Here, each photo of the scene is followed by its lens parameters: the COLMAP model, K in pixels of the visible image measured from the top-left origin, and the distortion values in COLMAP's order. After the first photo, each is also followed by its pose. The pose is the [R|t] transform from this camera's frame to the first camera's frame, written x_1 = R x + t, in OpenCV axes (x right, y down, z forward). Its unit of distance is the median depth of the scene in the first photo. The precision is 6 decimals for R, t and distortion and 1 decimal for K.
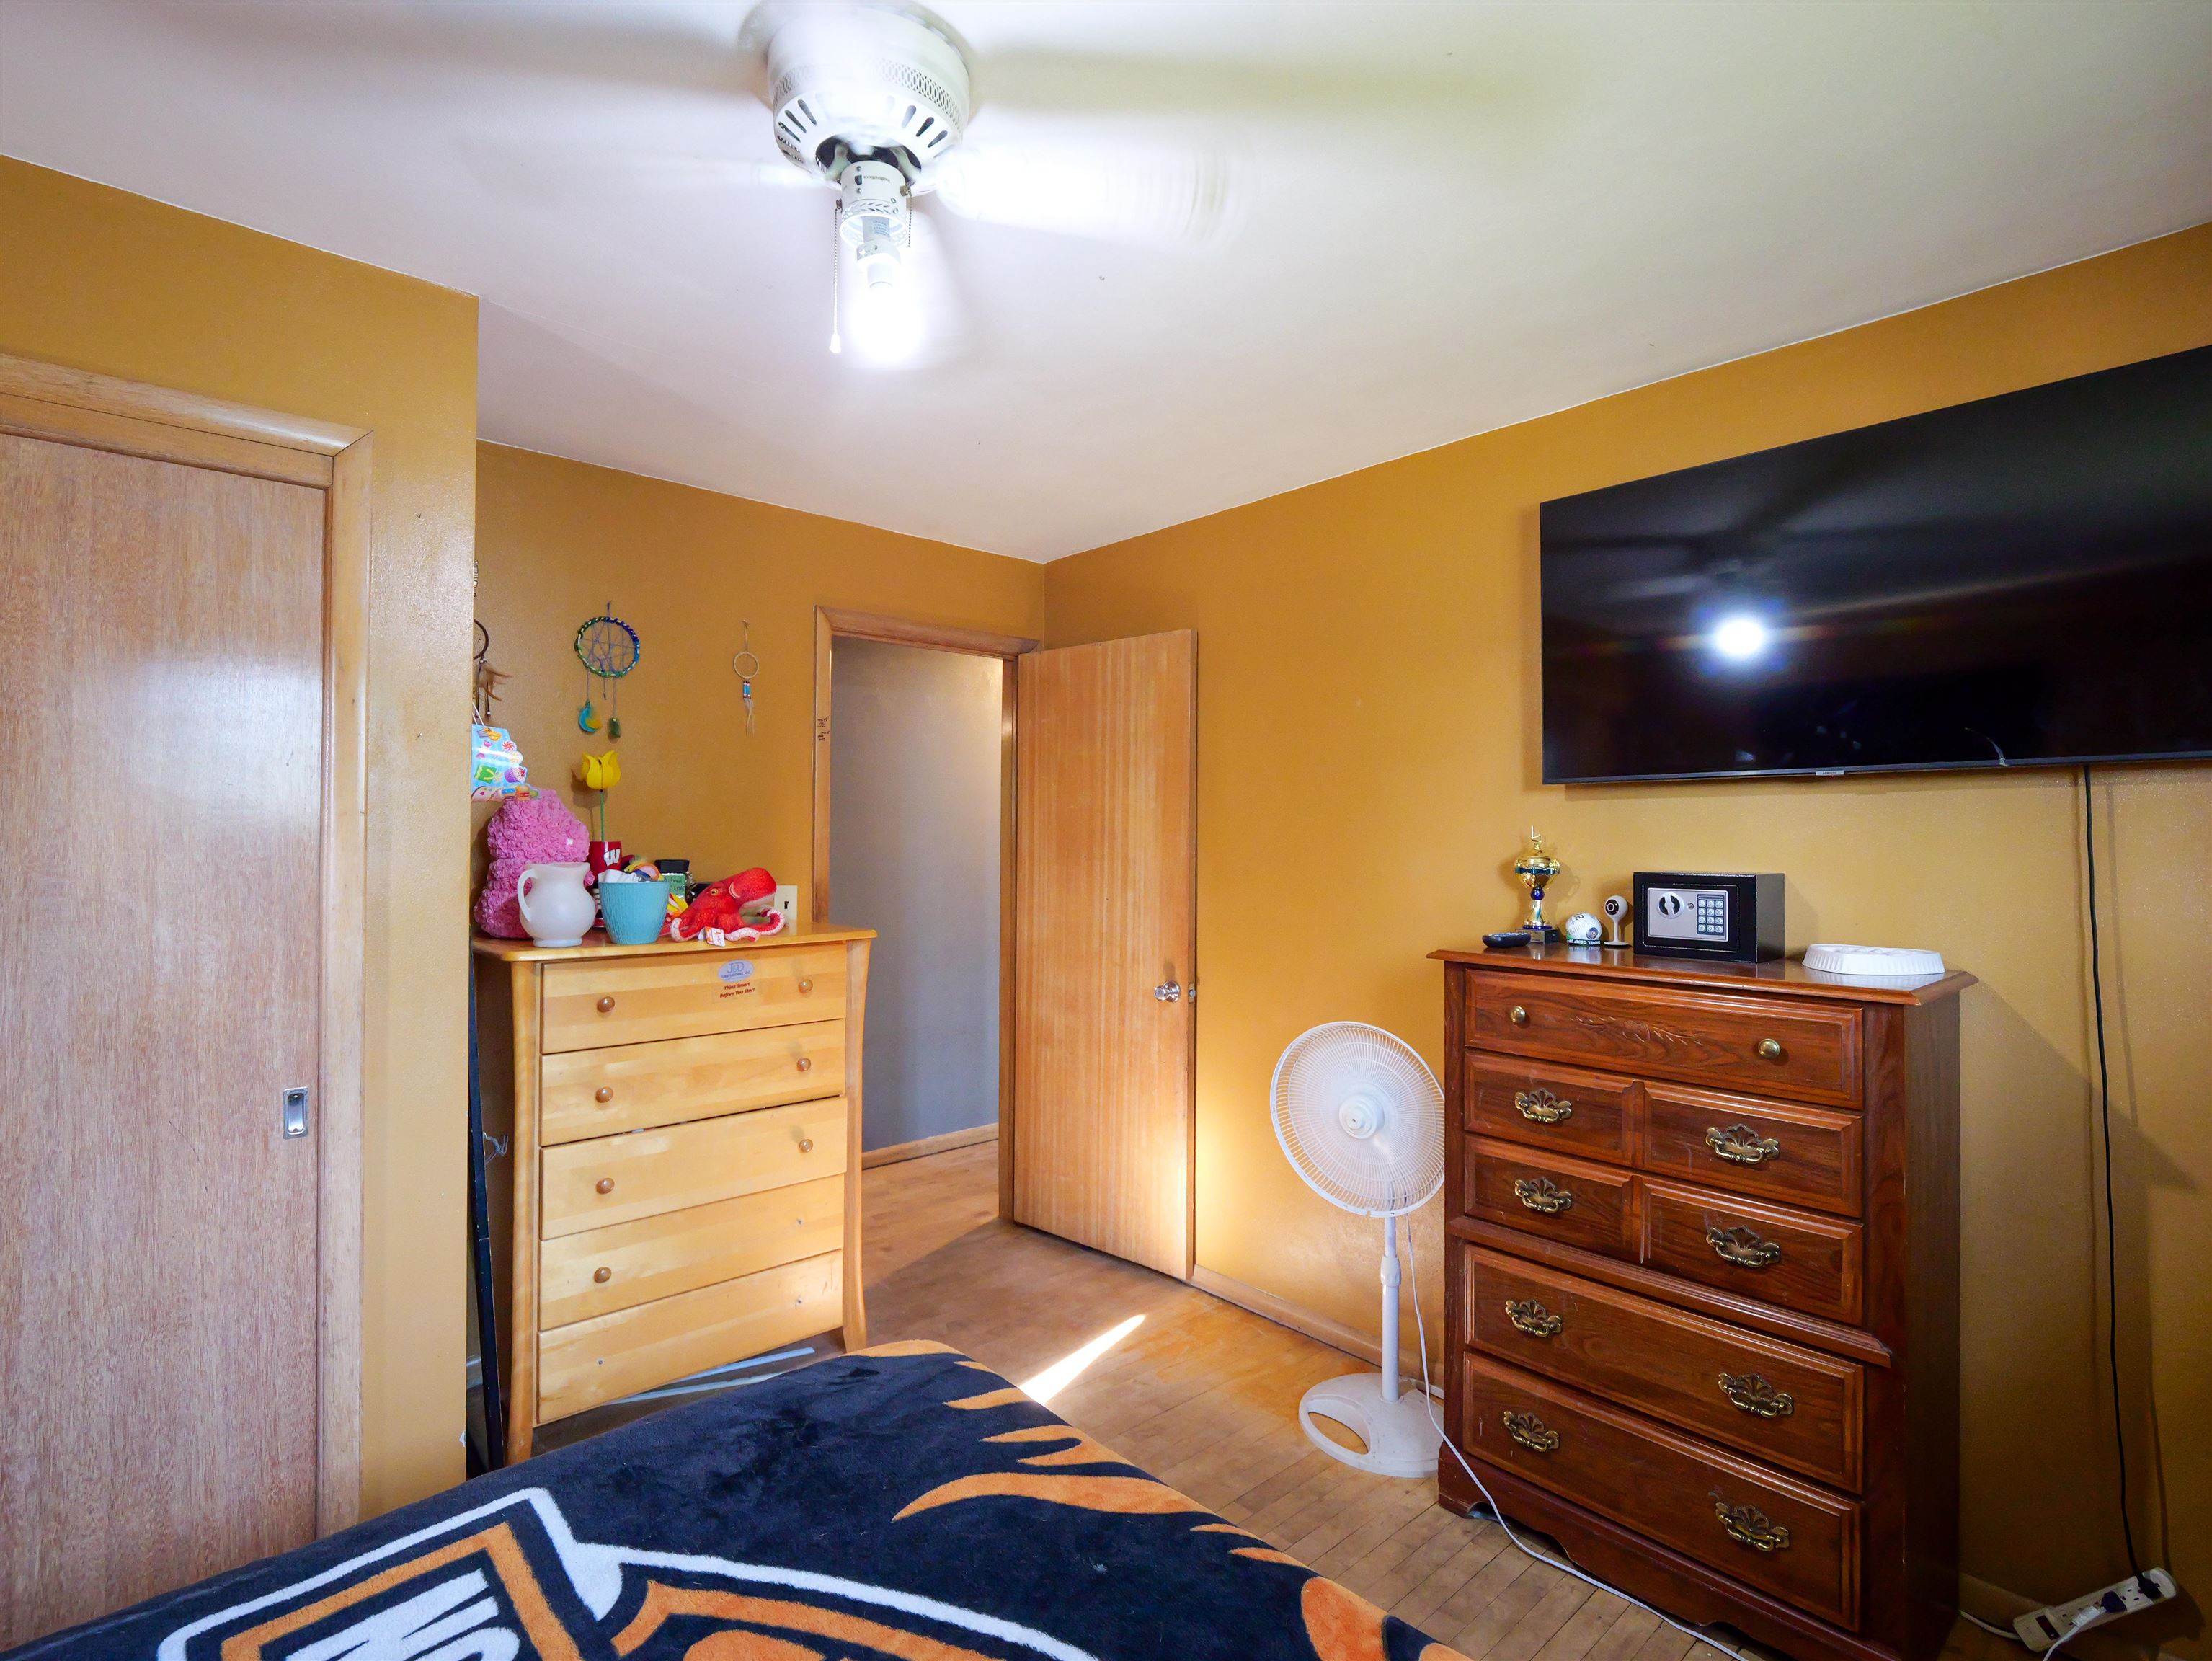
lens RADIAL K [[1077.7, 0, 1097.8], [0, 1077.7, 824.2], [0, 0, 1]] dist [-0.012424, -0.001561]
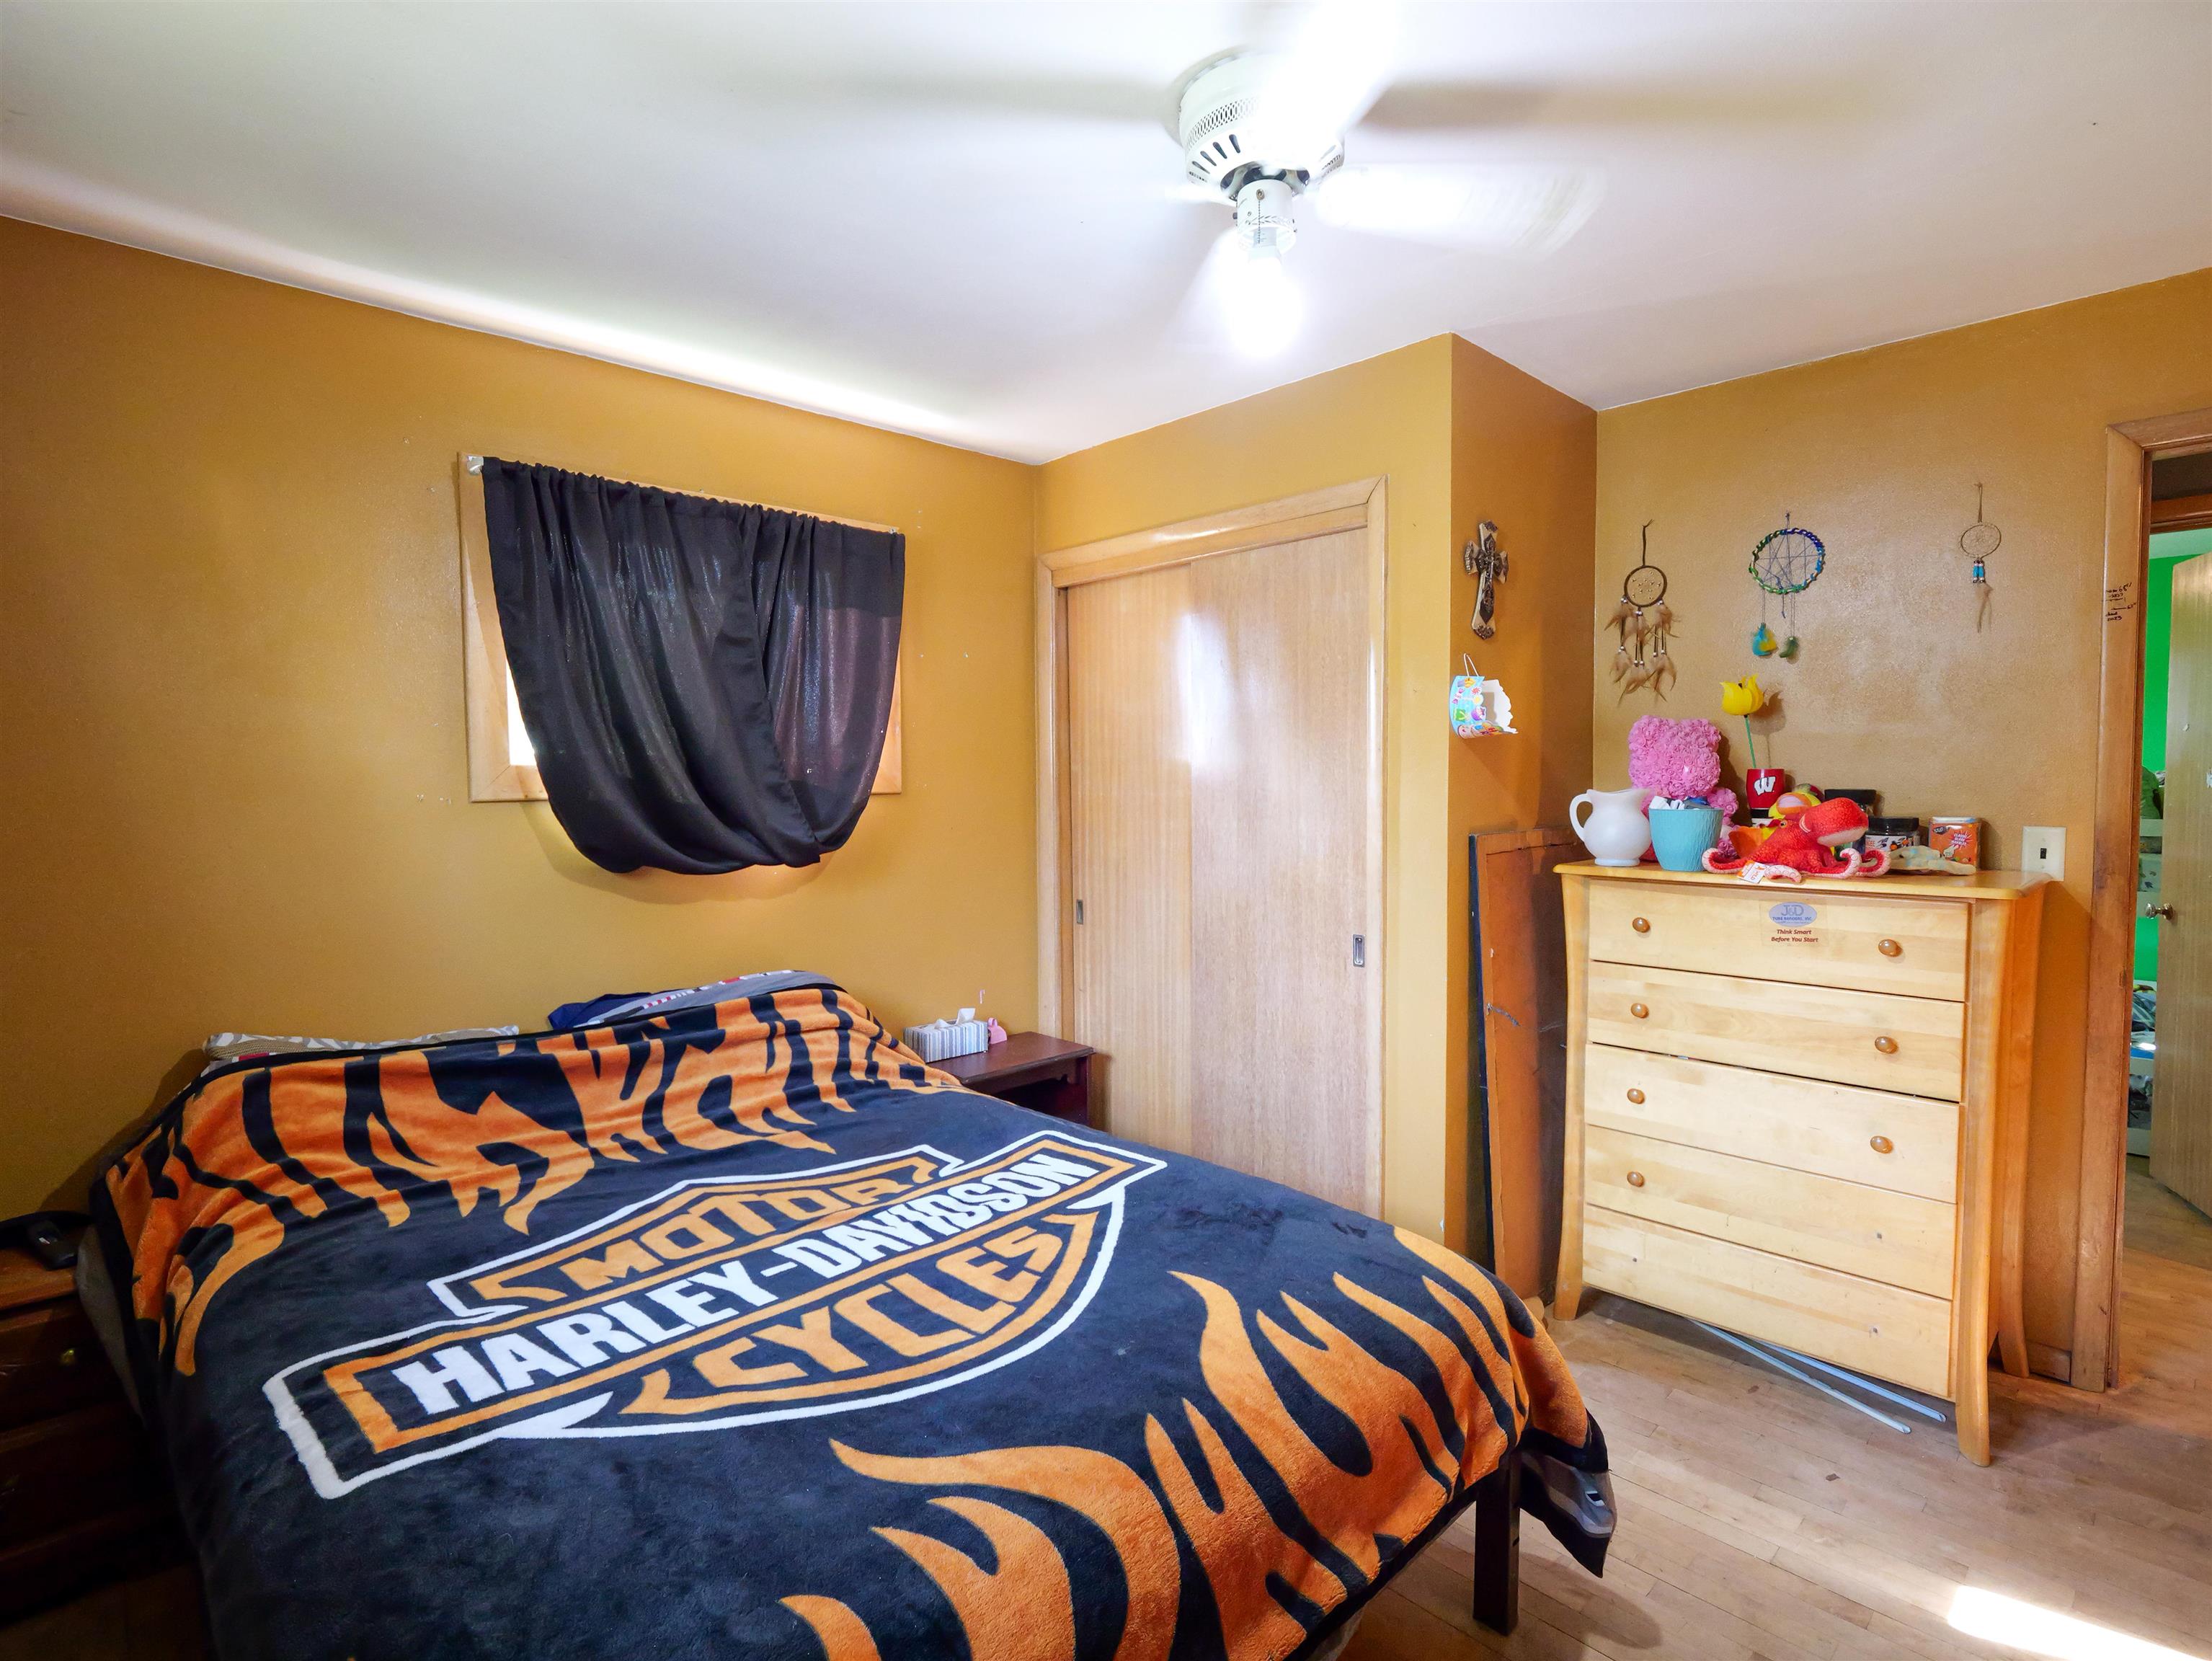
lens RADIAL K [[1077.7, 0, 1098.4], [0, 1077.7, 833.7], [0, 0, 1]] dist [-0.012424, -0.001561]
pose [[0.037354, 0.047162, -0.998189, 0.757939], [0.018604, 0.998680, 0.047881, 0.026221], [0.999129, -0.020359, 0.036427, 0.591878]]
